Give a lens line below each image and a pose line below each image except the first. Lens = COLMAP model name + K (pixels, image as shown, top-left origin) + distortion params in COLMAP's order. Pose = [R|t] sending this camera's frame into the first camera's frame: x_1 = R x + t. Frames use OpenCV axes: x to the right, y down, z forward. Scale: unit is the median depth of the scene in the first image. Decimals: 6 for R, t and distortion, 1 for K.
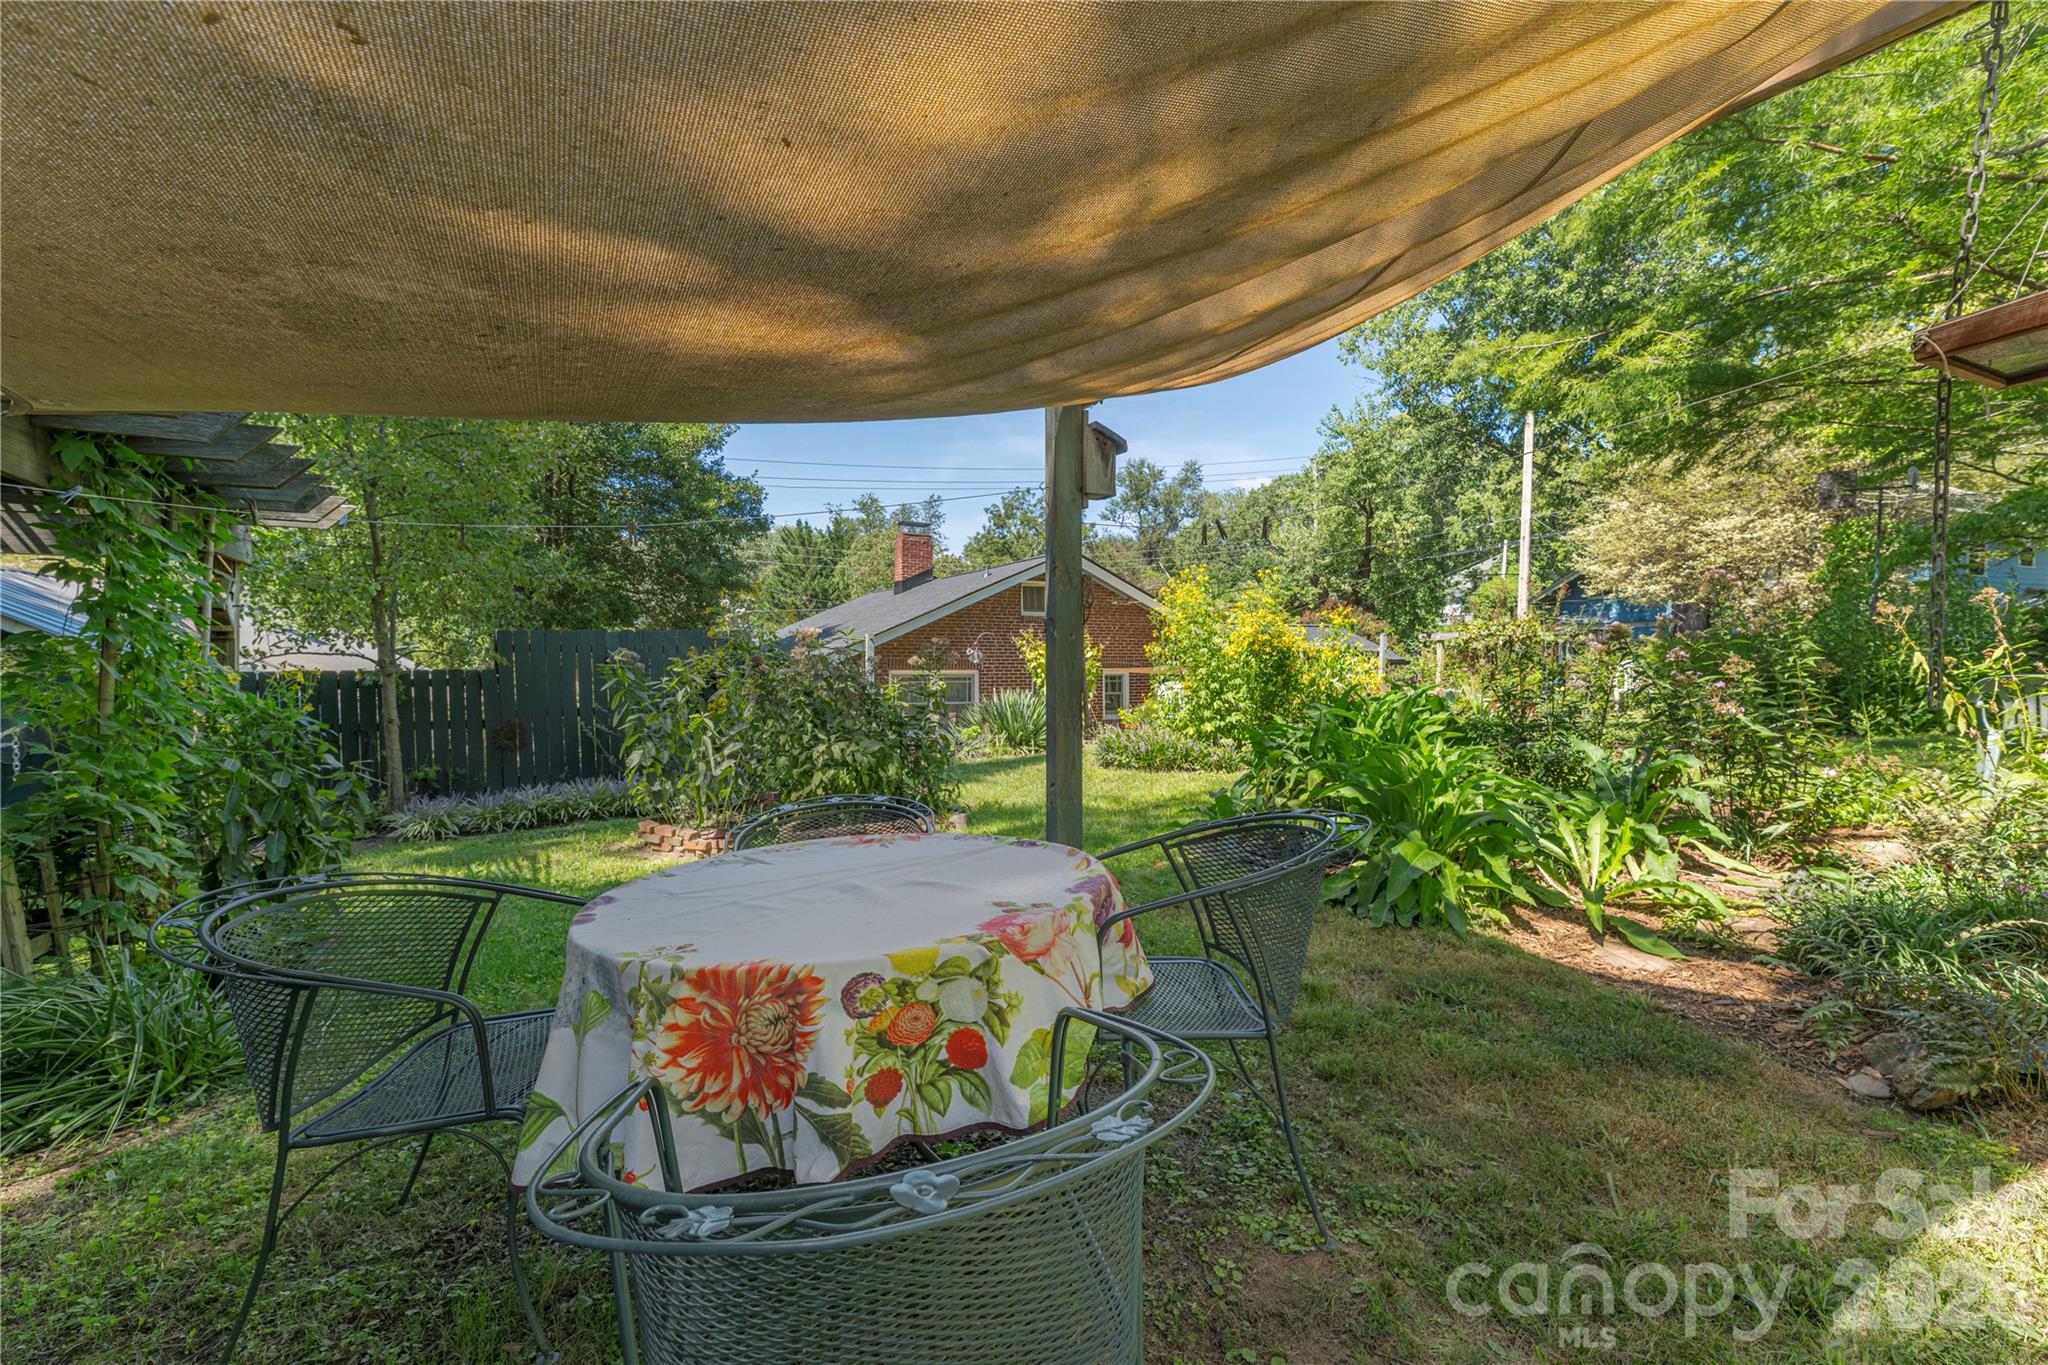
lens RADIAL K [[826.2, 0, 1028.9], [0, 826.2, 668.8], [0, 0, 1]] dist [0.001162, 0.000166]
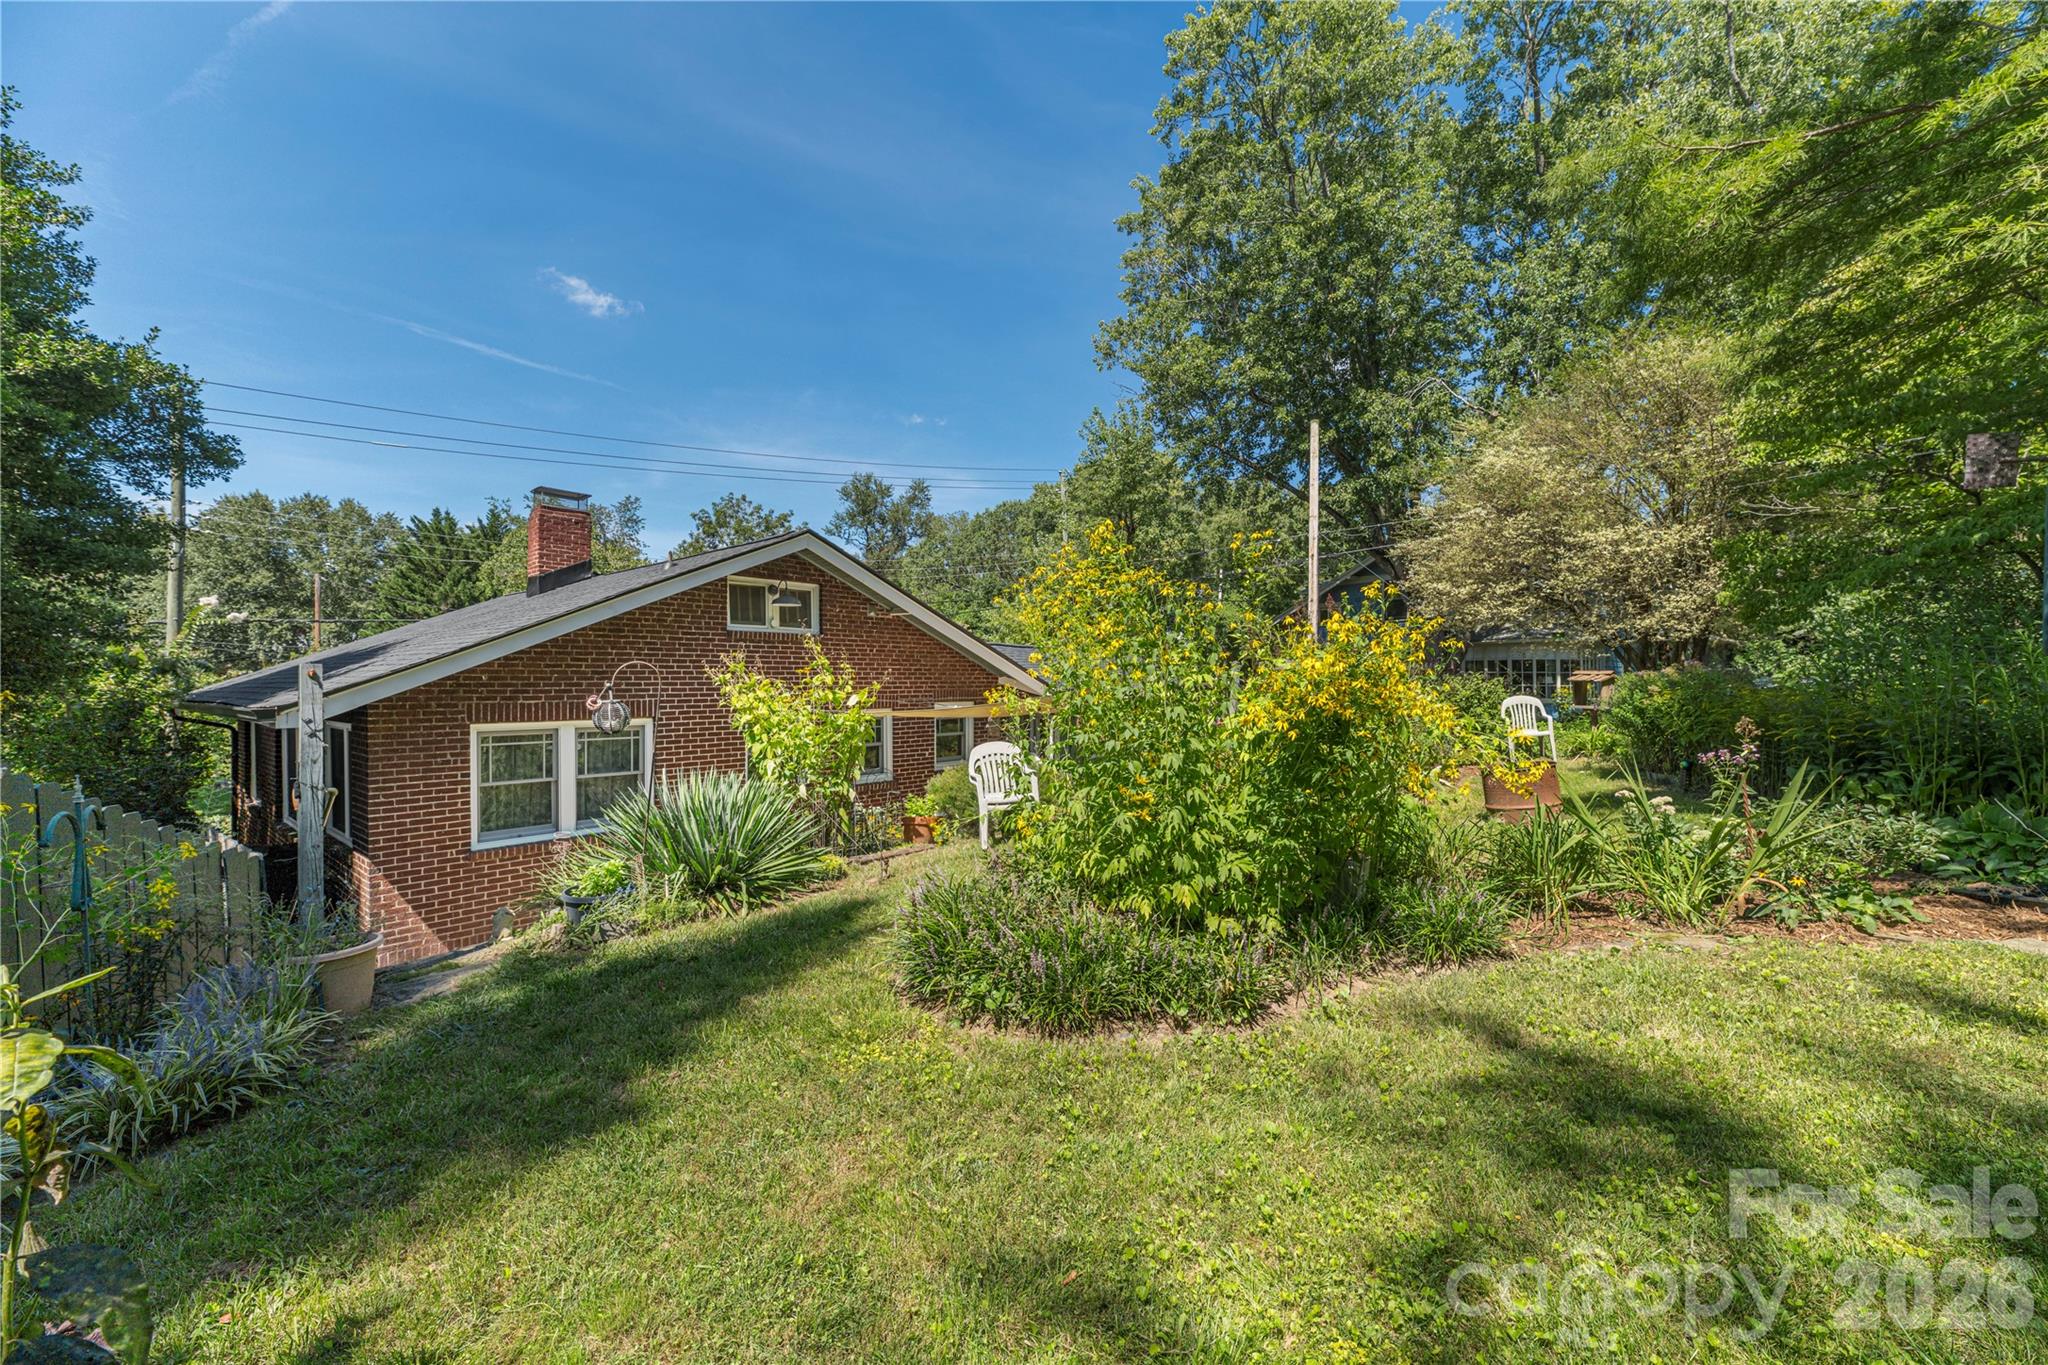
lens RADIAL K [[810.9, 0, 1024.0], [0, 810.9, 682.5], [0, 0, 1]] dist [-0.000871, 0.000303]
pose [[0.945825, -0.004455, 0.324645, 0.002096], [0.007184, 0.999948, -0.007207, -0.009400], [-0.324596, 0.009149, 0.945808, 0.174147]]
